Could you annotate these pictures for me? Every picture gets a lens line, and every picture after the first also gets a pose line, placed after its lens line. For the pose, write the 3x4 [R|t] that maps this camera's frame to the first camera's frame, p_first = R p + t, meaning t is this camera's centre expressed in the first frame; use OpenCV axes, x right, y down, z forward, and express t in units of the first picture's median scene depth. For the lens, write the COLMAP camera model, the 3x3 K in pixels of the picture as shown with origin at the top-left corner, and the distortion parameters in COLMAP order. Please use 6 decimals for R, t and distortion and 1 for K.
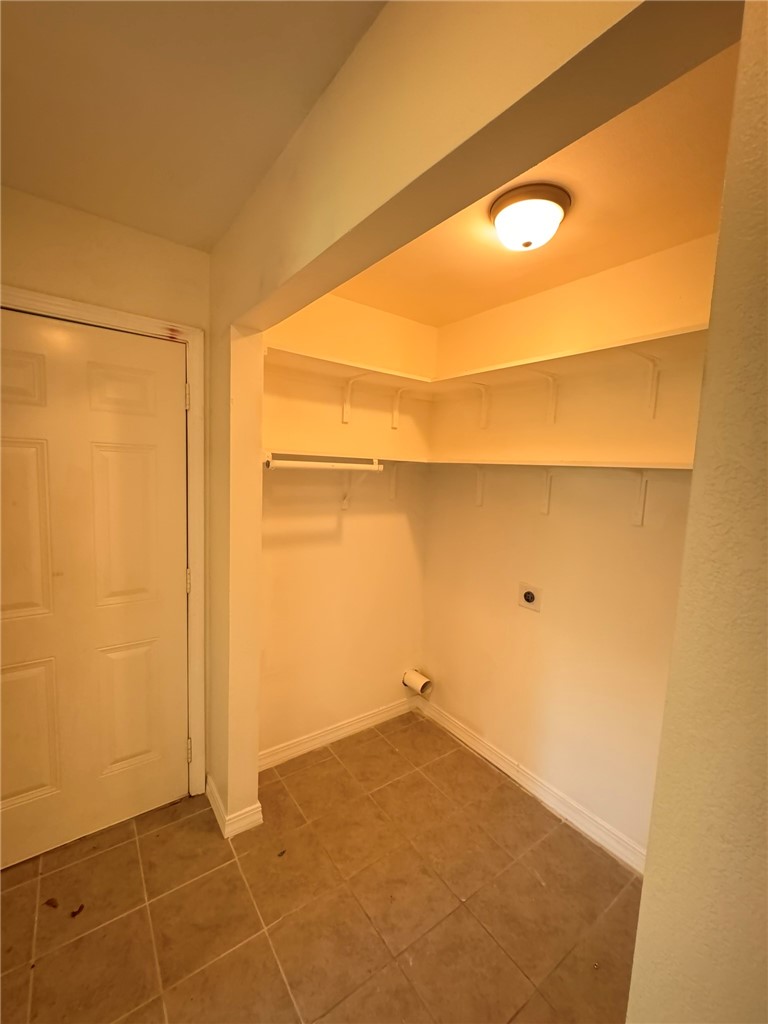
lens RADIAL K [[428.2, 0, 382.7], [0, 428.2, 511.8], [0, 0, 1]] dist [-0.005250, 0.000585]
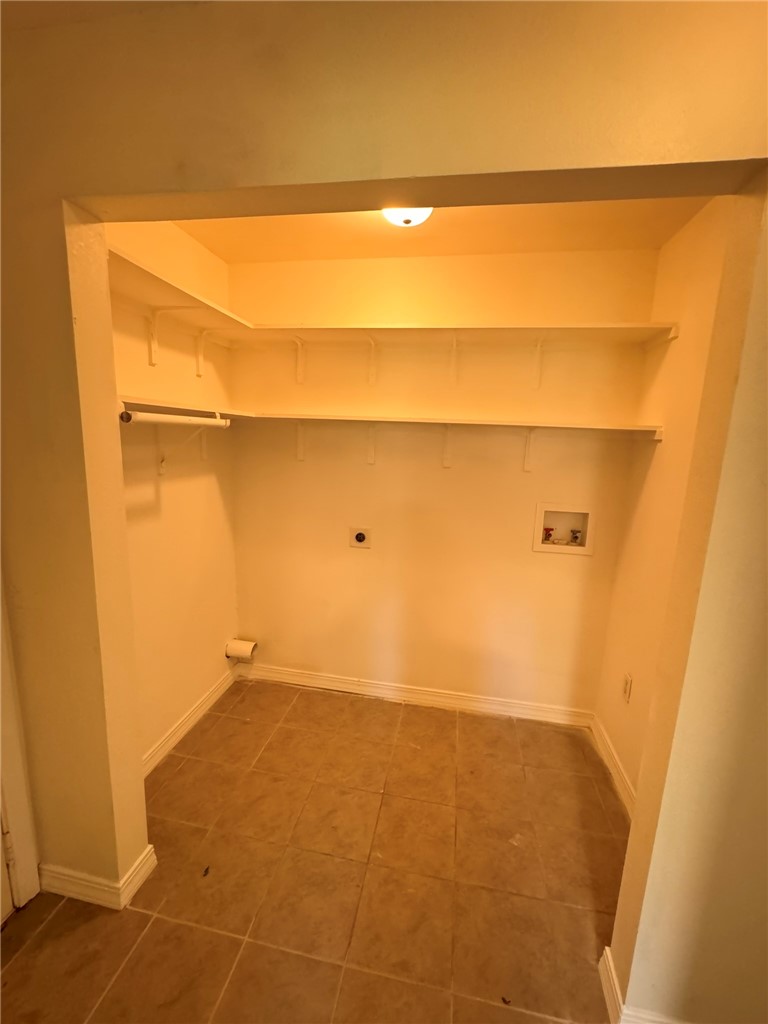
lens RADIAL K [[428.2, 0, 383.5], [0, 428.2, 512.8], [0, 0, 1]] dist [-0.005250, 0.000585]
pose [[0.722417, -0.137934, 0.677560, -0.417415], [0.066609, 0.989226, 0.130364, -0.013279], [-0.688242, -0.049045, 0.723822, 0.139589]]
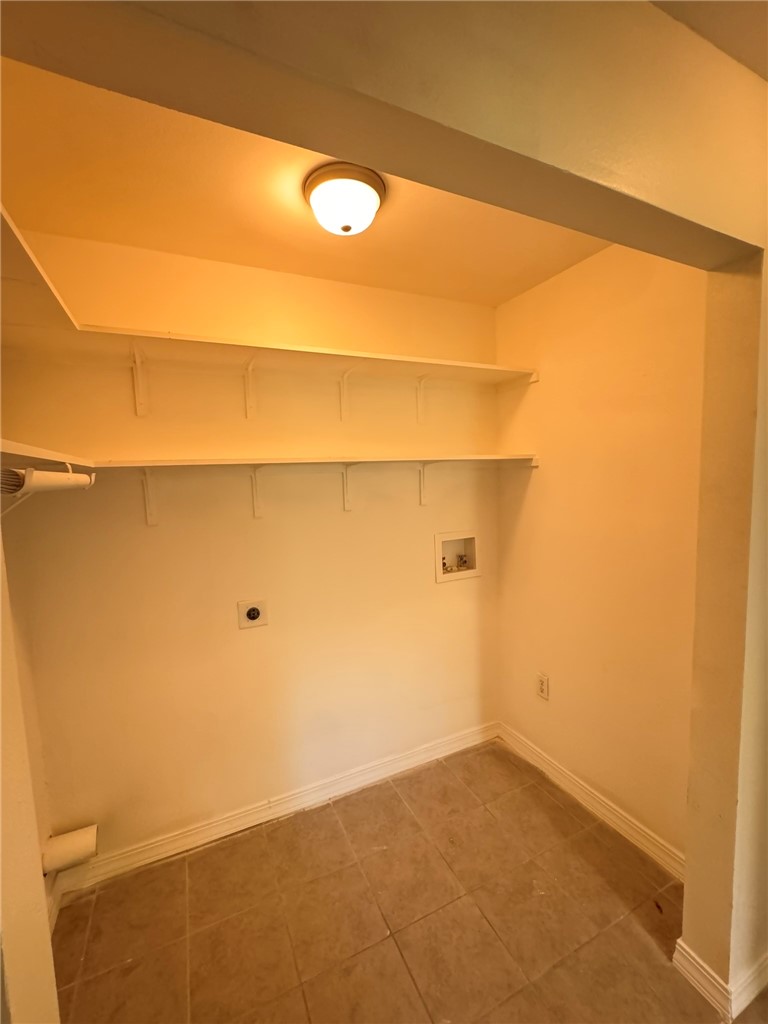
lens RADIAL K [[428.2, 0, 385.0], [0, 428.2, 511.3], [0, 0, 1]] dist [-0.005250, 0.000585]
pose [[0.177902, -0.138179, 0.974298, -0.478948], [0.144851, 0.982984, 0.112962, -0.075133], [-0.973329, 0.121031, 0.194890, 0.586717]]
